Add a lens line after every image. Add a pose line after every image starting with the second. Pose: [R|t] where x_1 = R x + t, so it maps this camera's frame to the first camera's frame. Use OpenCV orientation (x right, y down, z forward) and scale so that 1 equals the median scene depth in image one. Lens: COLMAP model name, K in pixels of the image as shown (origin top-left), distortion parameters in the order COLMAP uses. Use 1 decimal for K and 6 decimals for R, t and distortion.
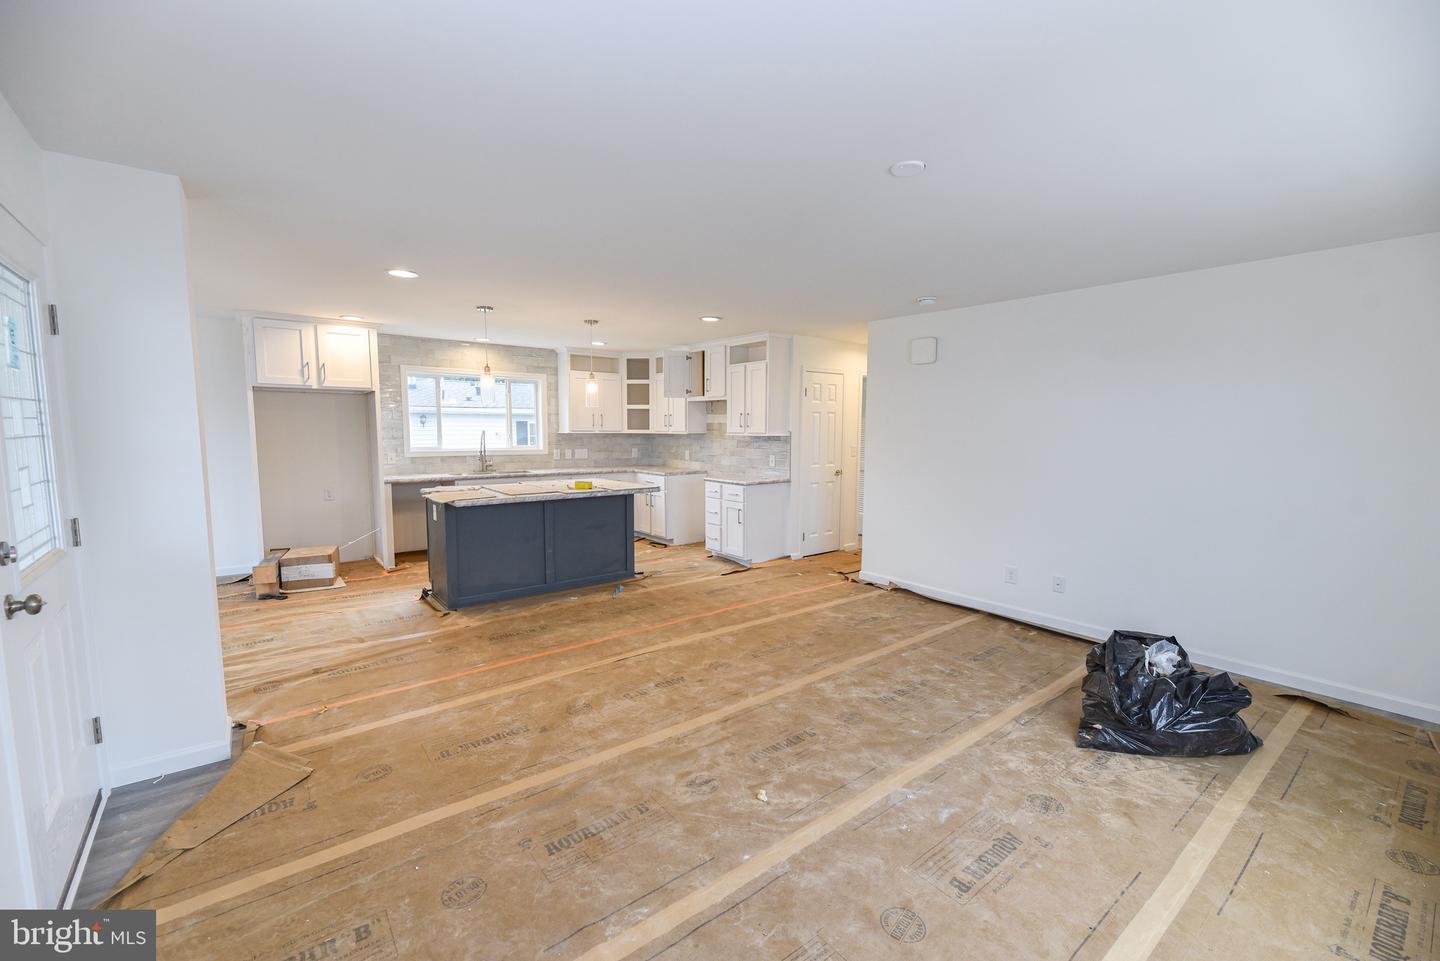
lens RADIAL K [[597.7, 0, 721.7], [0, 597.7, 496.6], [0, 0, 1]] dist [0.001359, -0.000074]
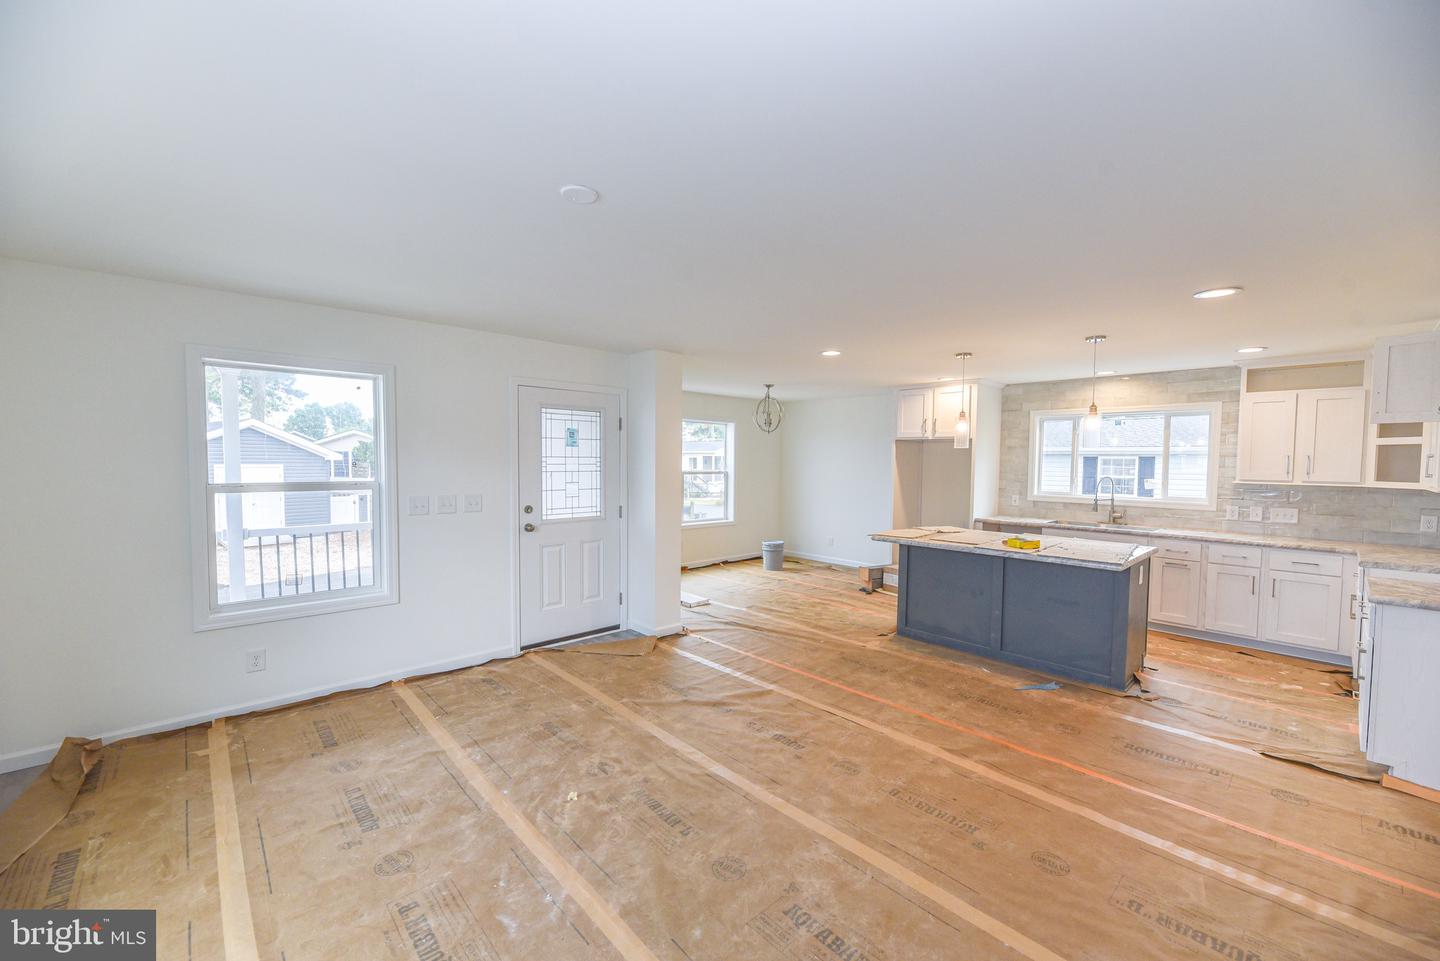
lens RADIAL K [[579.3, 0, 719.1], [0, 579.3, 485.4], [0, 0, 1]] dist [0.003538, -0.005383]
pose [[0.074323, 0.038899, -0.996475, 0.660990], [-0.126841, 0.991492, 0.029244, -0.084361], [0.989135, 0.124220, 0.078624, 0.636611]]
